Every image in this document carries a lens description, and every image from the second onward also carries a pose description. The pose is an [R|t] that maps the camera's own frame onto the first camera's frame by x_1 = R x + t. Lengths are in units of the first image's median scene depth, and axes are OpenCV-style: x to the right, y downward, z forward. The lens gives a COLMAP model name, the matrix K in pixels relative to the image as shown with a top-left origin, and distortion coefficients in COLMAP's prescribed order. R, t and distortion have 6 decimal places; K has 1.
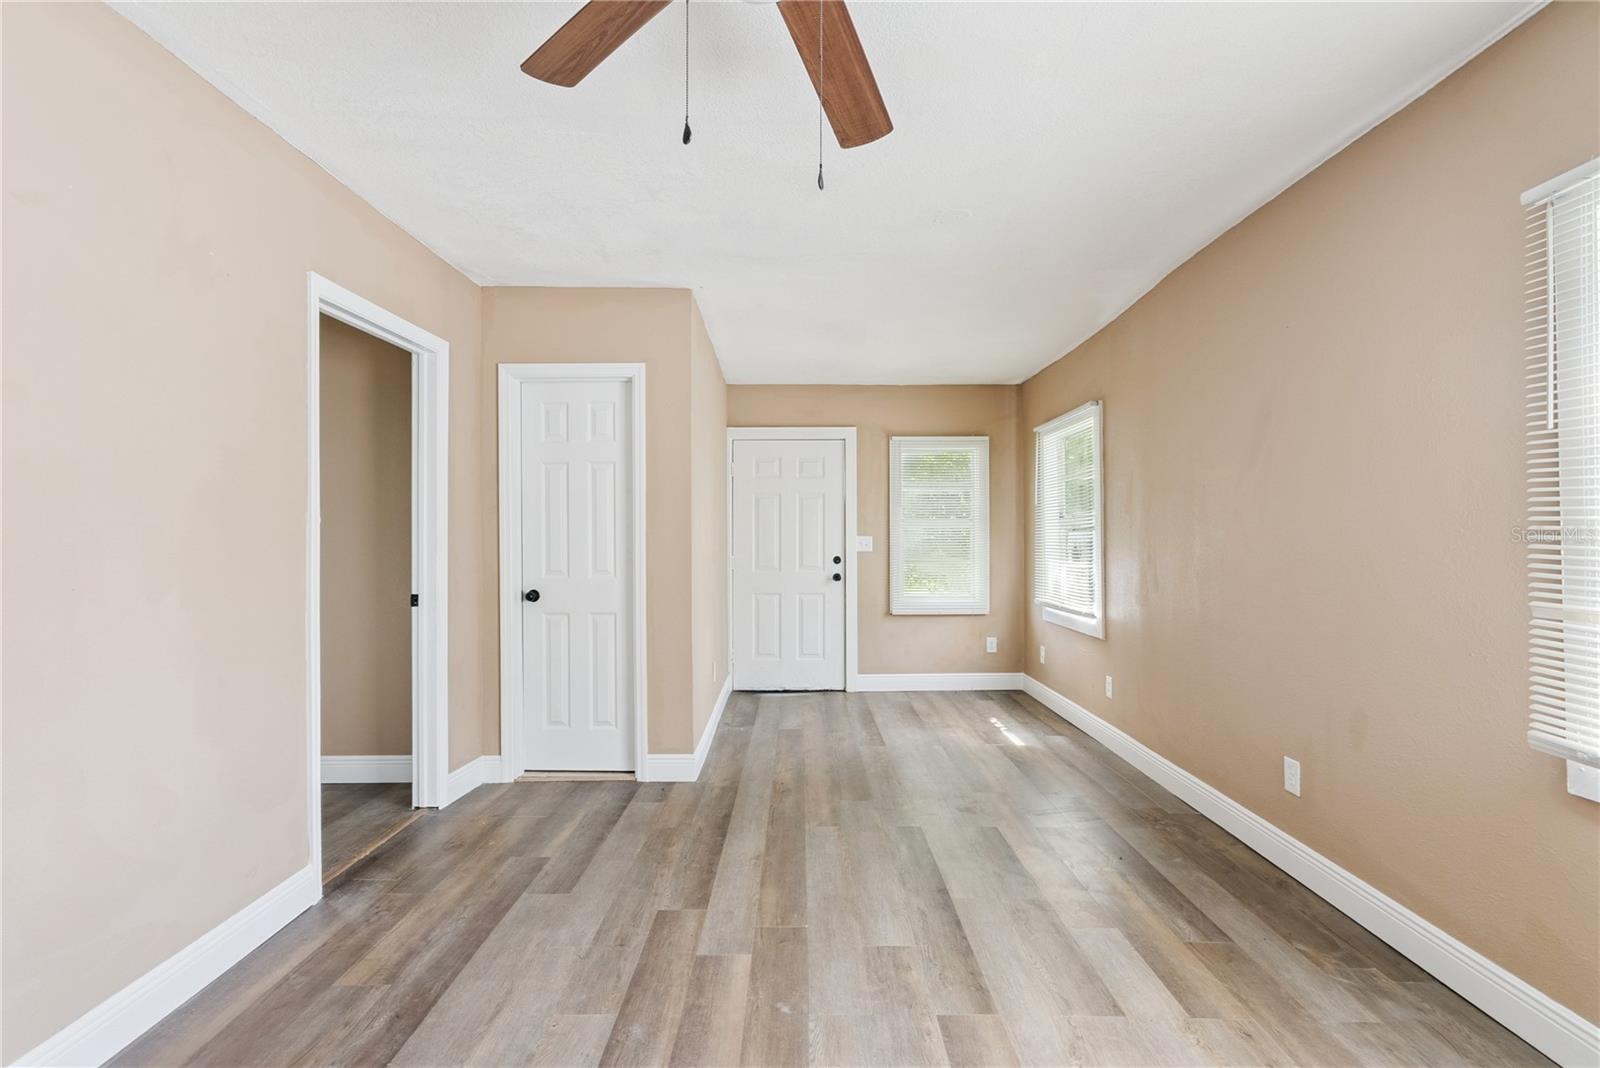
lens RADIAL K [[737.2, 0, 797.4], [0, 737.2, 540.5], [0, 0, 1]] dist [-0.000276, 0.000272]
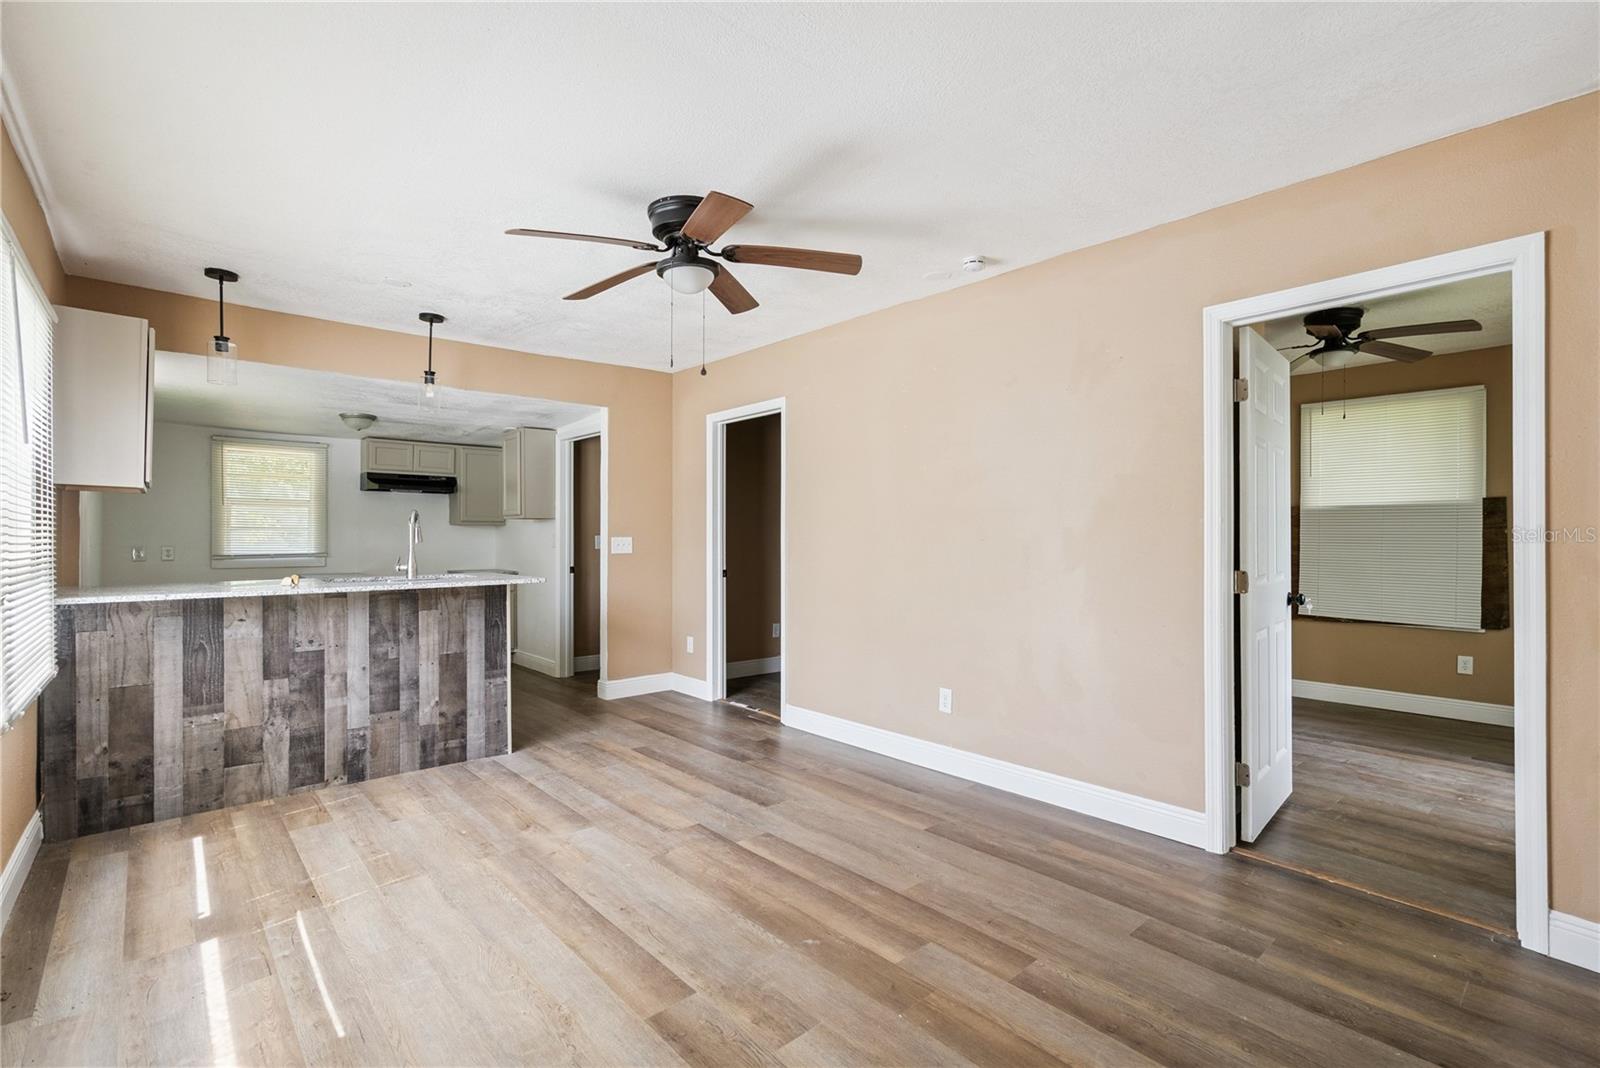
lens RADIAL K [[724.5, 0, 797.0], [0, 724.5, 522.9], [0, 0, 1]] dist [-0.001359, 0.000080]
pose [[-0.748359, -0.012148, -0.663183, 0.718375], [-0.002719, 0.999880, -0.015247, -0.002249], [0.663288, -0.009607, -0.748302, 1.743807]]
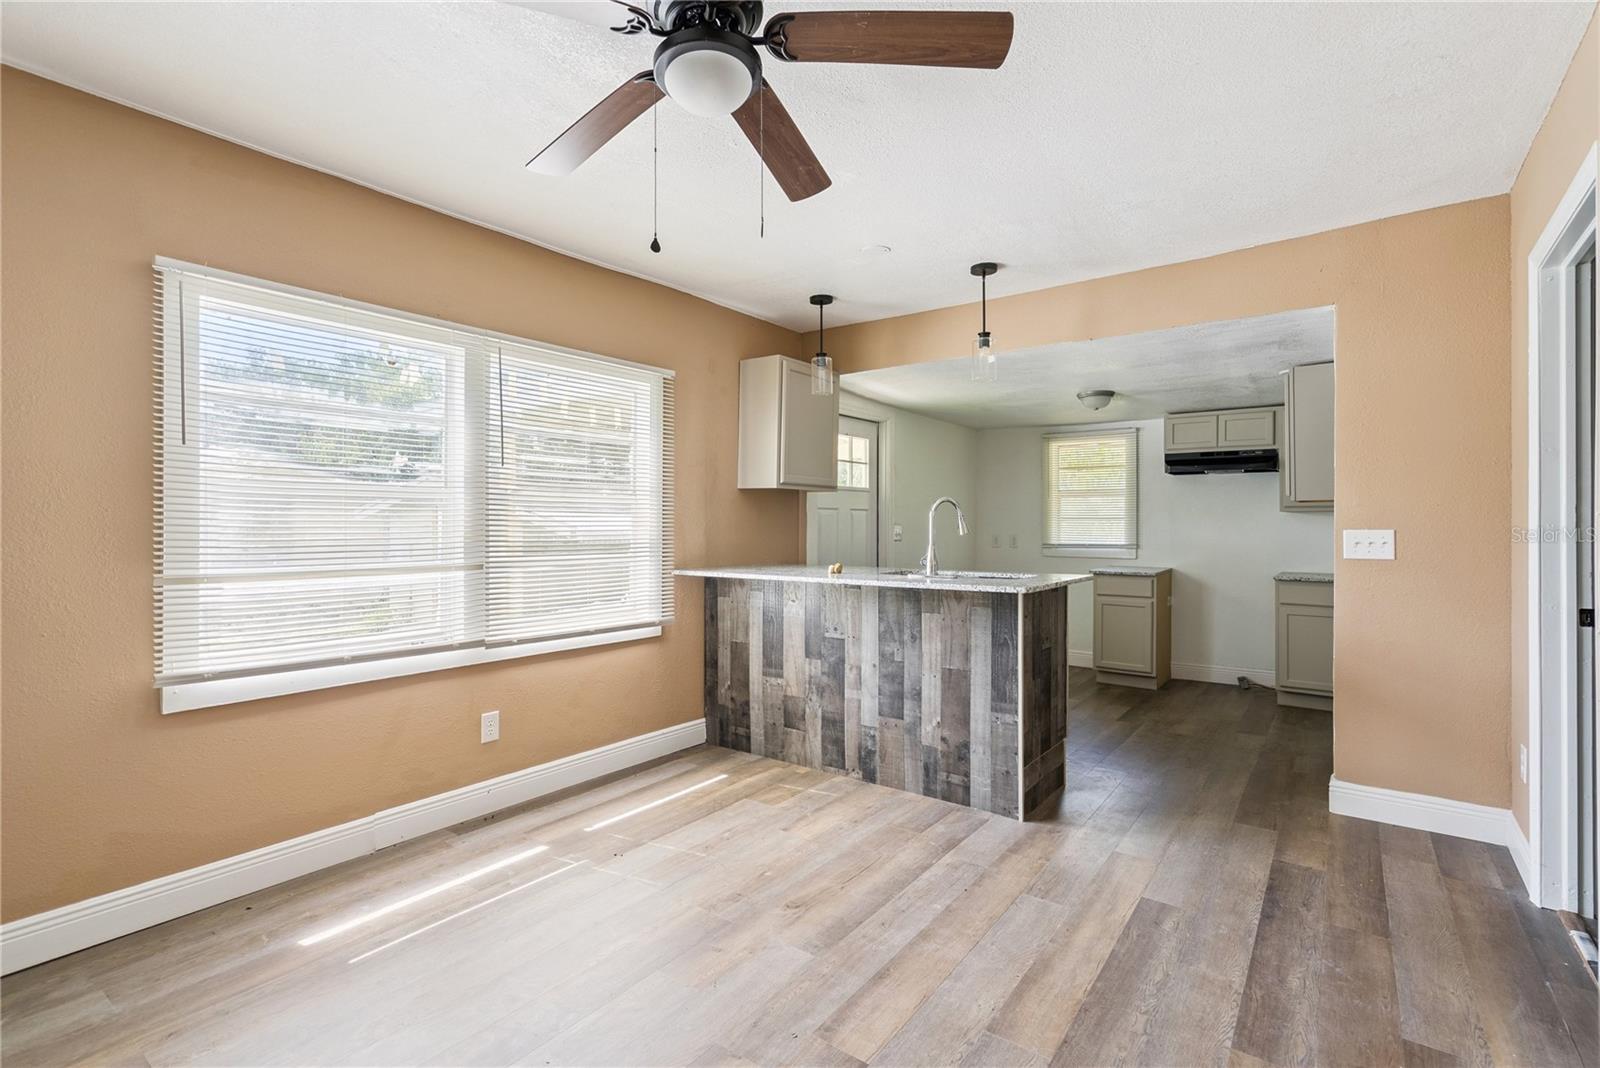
lens RADIAL K [[730.3, 0, 803.9], [0, 730.3, 515.2], [0, 0, 1]] dist [-0.001498, 0.000108]
pose [[-0.809003, 0.007077, 0.587762, -0.577151], [0.001088, 0.999944, -0.010541, -0.003495], [-0.587803, -0.007888, -0.808965, 1.173710]]
